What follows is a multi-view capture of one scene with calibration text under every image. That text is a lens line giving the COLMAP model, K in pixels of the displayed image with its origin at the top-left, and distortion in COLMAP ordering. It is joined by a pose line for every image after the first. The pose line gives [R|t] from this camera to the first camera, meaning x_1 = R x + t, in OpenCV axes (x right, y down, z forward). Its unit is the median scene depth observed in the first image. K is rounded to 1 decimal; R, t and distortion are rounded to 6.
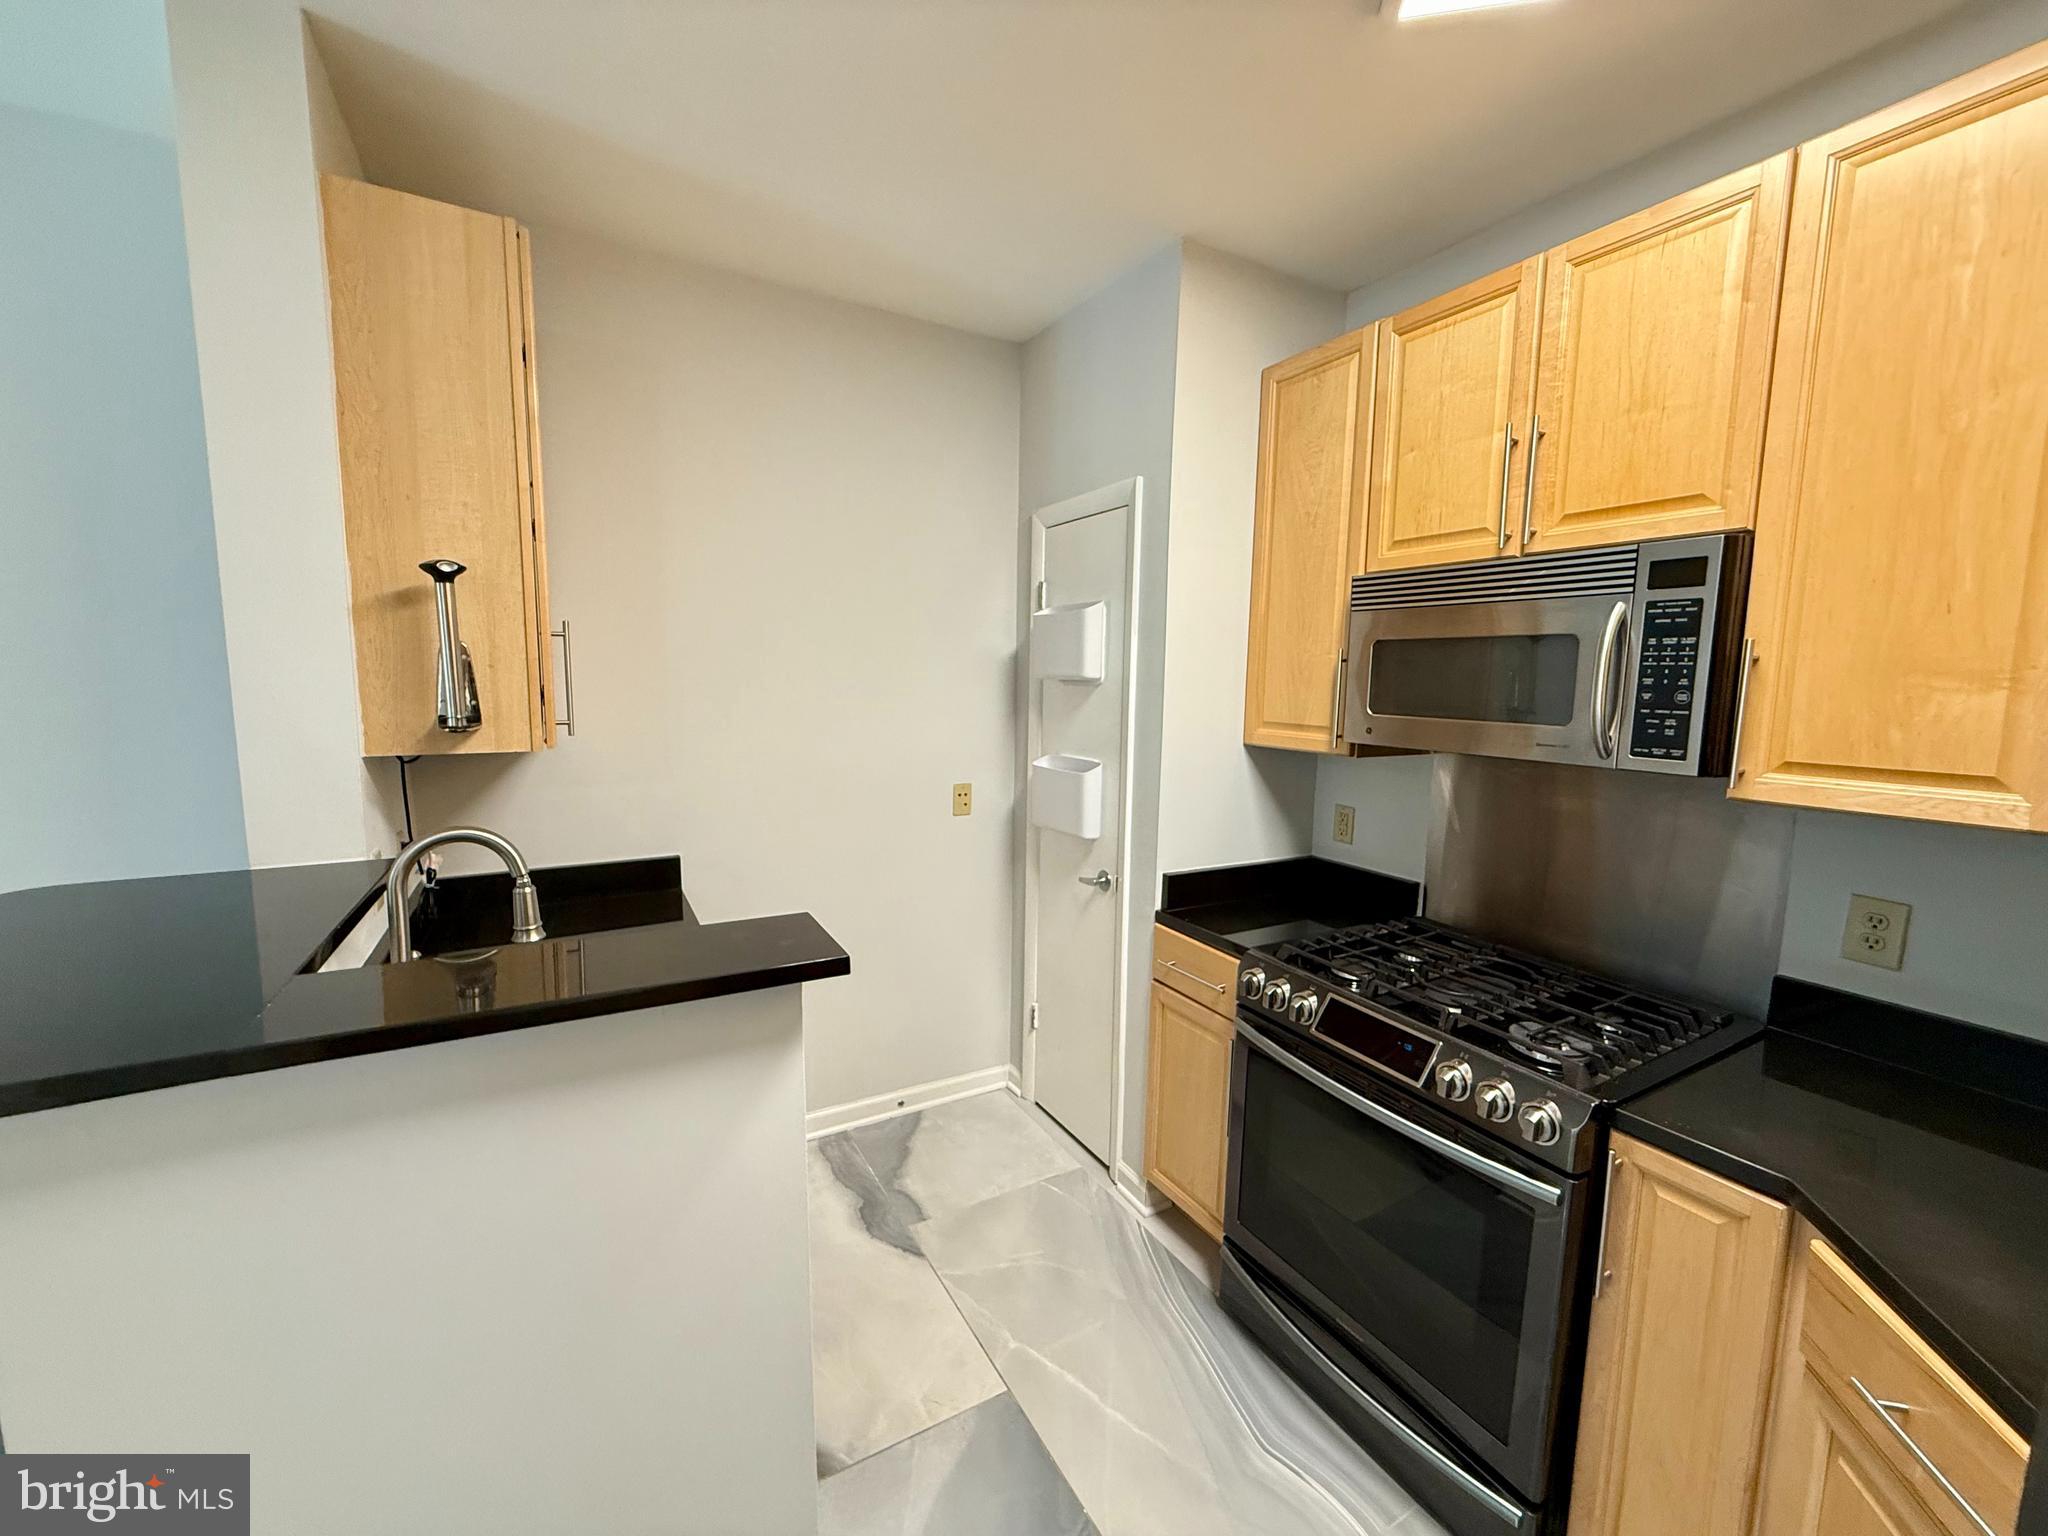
lens RADIAL K [[812.6, 0, 1017.5], [0, 812.6, 767.9], [0, 0, 1]] dist [-0.003477, -0.000766]
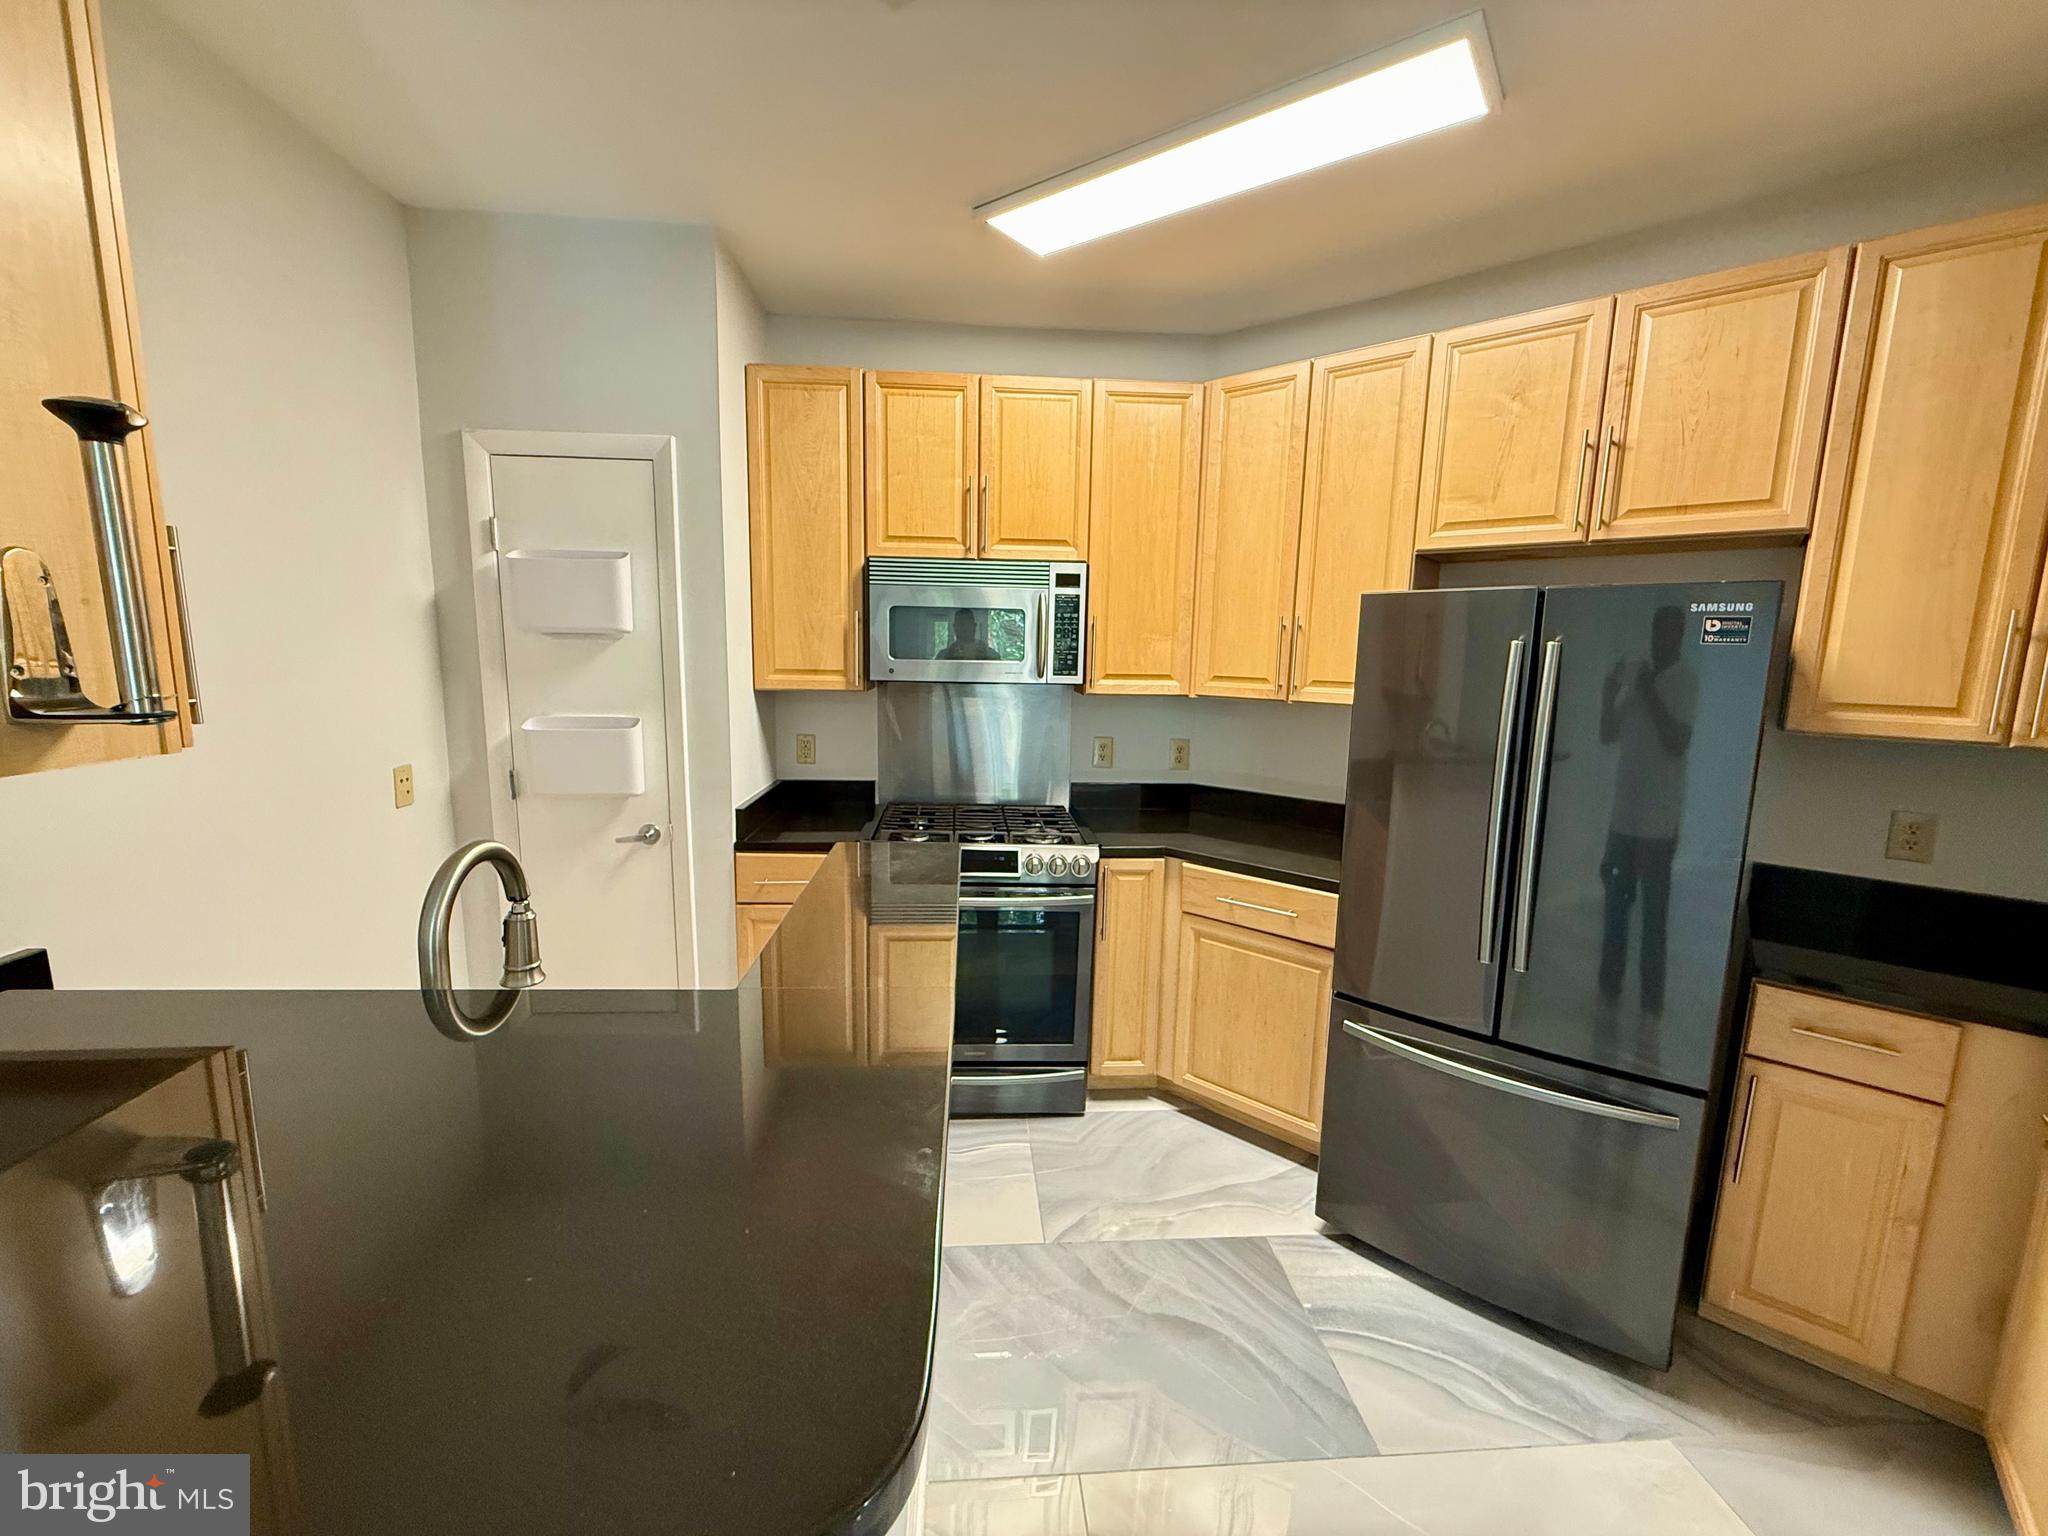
lens RADIAL K [[812.6, 0, 1017.5], [0, 812.6, 767.9], [0, 0, 1]] dist [-0.003477, -0.000766]
pose [[0.426688, -0.141826, 0.893209, -0.758975], [0.092154, 0.989305, 0.113062, -0.018272], [-0.899691, 0.034071, 0.435195, 0.194623]]
